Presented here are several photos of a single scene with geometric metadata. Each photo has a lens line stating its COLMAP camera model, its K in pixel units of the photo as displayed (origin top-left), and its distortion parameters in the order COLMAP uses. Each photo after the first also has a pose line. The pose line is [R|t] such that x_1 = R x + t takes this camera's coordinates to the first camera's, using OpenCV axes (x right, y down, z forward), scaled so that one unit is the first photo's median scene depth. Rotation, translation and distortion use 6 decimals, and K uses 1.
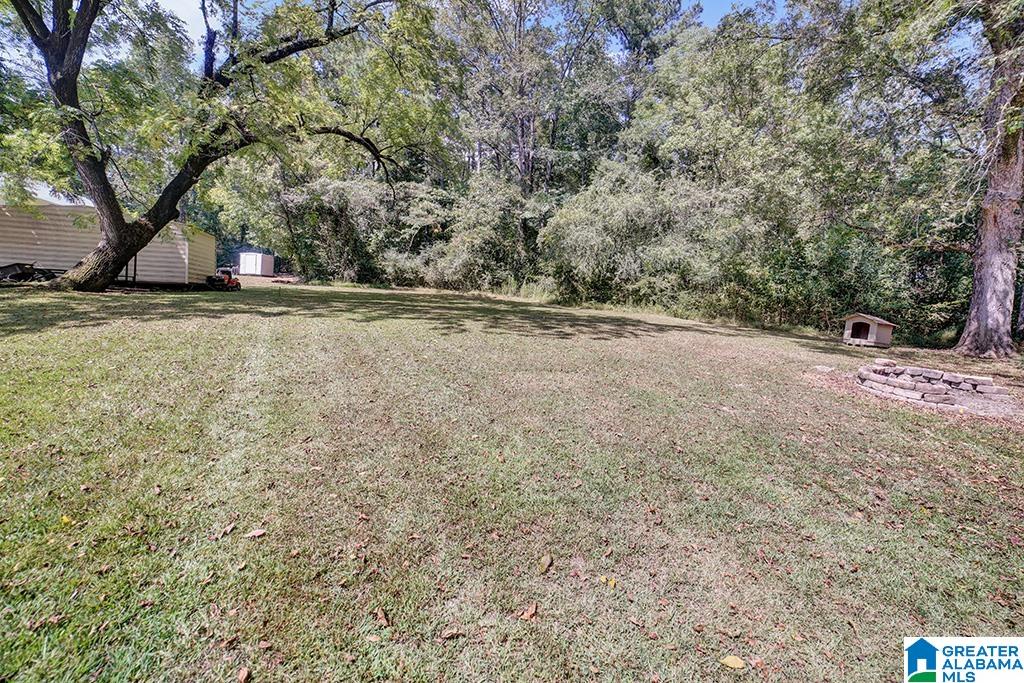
lens RADIAL K [[418.5, 0, 507.5], [0, 418.5, 343.6], [0, 0, 1]] dist [-0.105859, 0.036468]
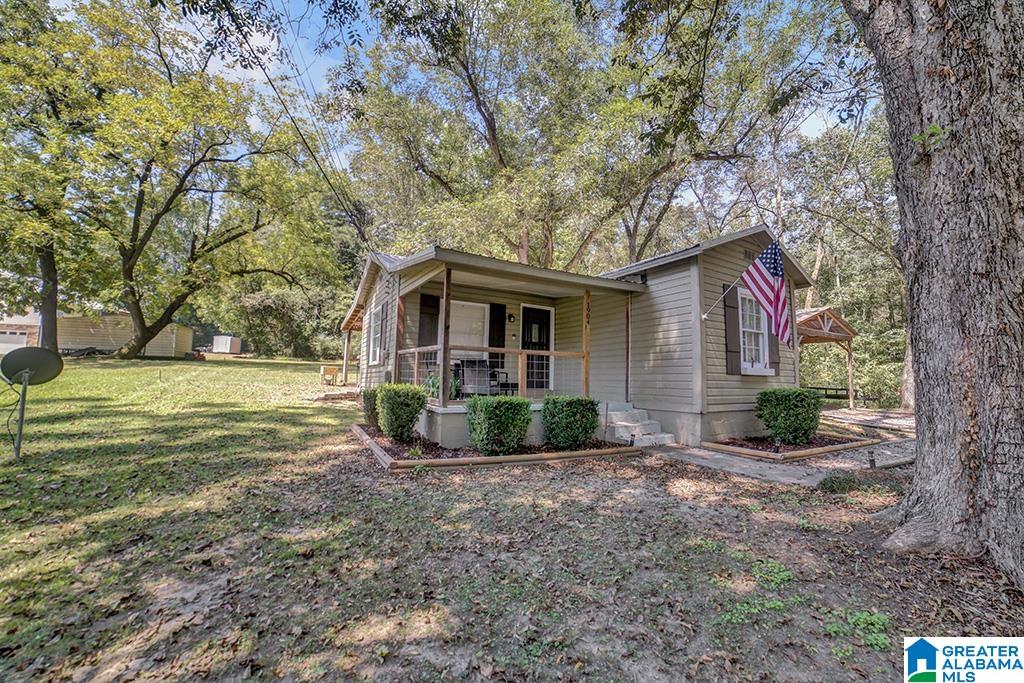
lens RADIAL K [[418.5, 0, 507.5], [0, 418.5, 343.6], [0, 0, 1]] dist [-0.105859, 0.036468]
pose [[0.999400, -0.022737, 0.026110, 0.346073], [0.026984, 0.984030, -0.175947, 0.075361], [-0.021692, 0.176546, 0.984053, -0.420872]]
